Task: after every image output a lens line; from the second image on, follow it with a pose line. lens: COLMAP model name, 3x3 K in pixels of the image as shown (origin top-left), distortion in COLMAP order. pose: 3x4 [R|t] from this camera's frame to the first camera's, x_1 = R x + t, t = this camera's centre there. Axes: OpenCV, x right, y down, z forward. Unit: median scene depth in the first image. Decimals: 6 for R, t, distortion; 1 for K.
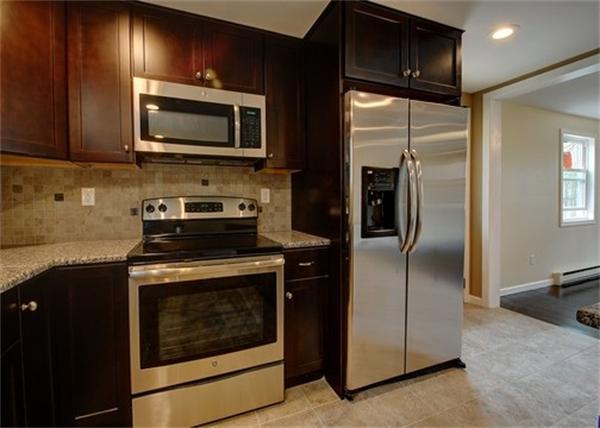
lens RADIAL K [[282.5, 0, 295.5], [0, 282.5, 205.6], [0, 0, 1]] dist [-0.003187, -0.003300]
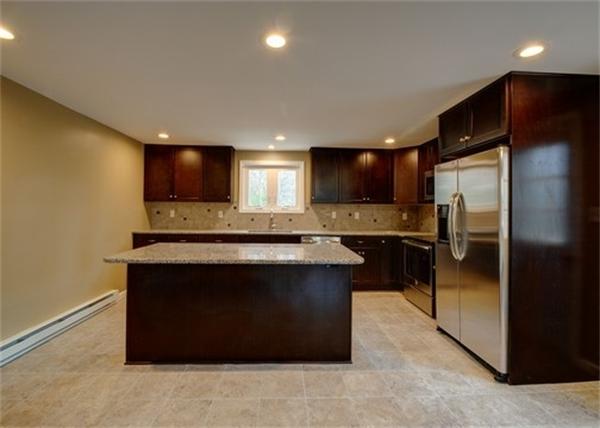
lens RADIAL K [[282.5, 0, 294.7], [0, 282.5, 213.1], [0, 0, 1]] dist [-0.003187, -0.003300]
pose [[-0.340824, 0.018962, -0.939936, 1.886042], [-0.020087, 0.999421, 0.027446, -0.093795], [0.939912, 0.028235, -0.340246, 0.613658]]
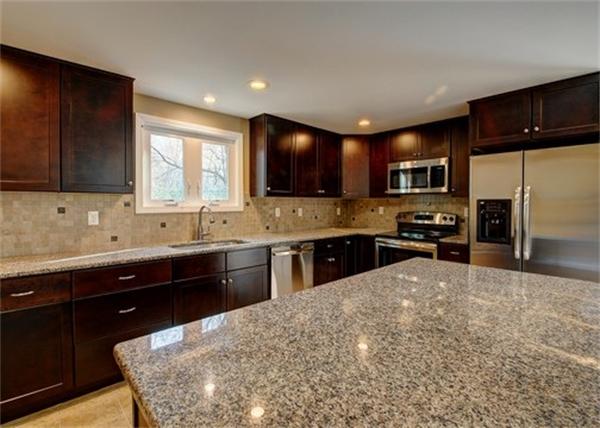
lens RADIAL K [[282.5, 0, 295.4], [0, 282.5, 209.7], [0, 0, 1]] dist [-0.003187, -0.003300]
pose [[0.358545, 0.032811, -0.932936, 1.162130], [-0.019191, 0.999430, 0.027774, -0.085188], [0.933315, 0.007945, 0.358970, -0.505092]]
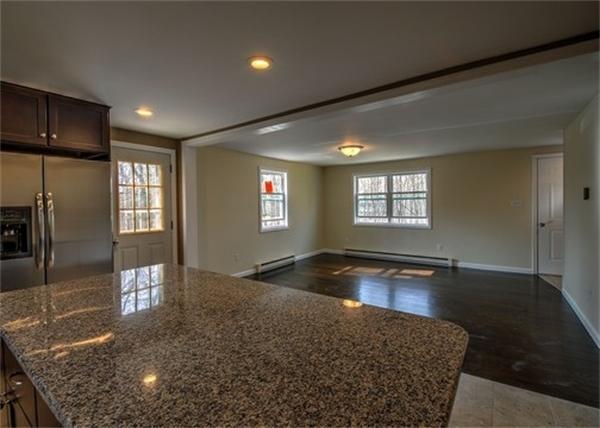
lens RADIAL K [[282.5, 0, 292.2], [0, 282.5, 205.9], [0, 0, 1]] dist [-0.003187, -0.003300]
pose [[0.843125, -0.000871, 0.537717, 0.599043], [0.009113, 0.999878, -0.012670, -0.092761], [-0.537640, 0.015582, 0.843030, -0.688177]]
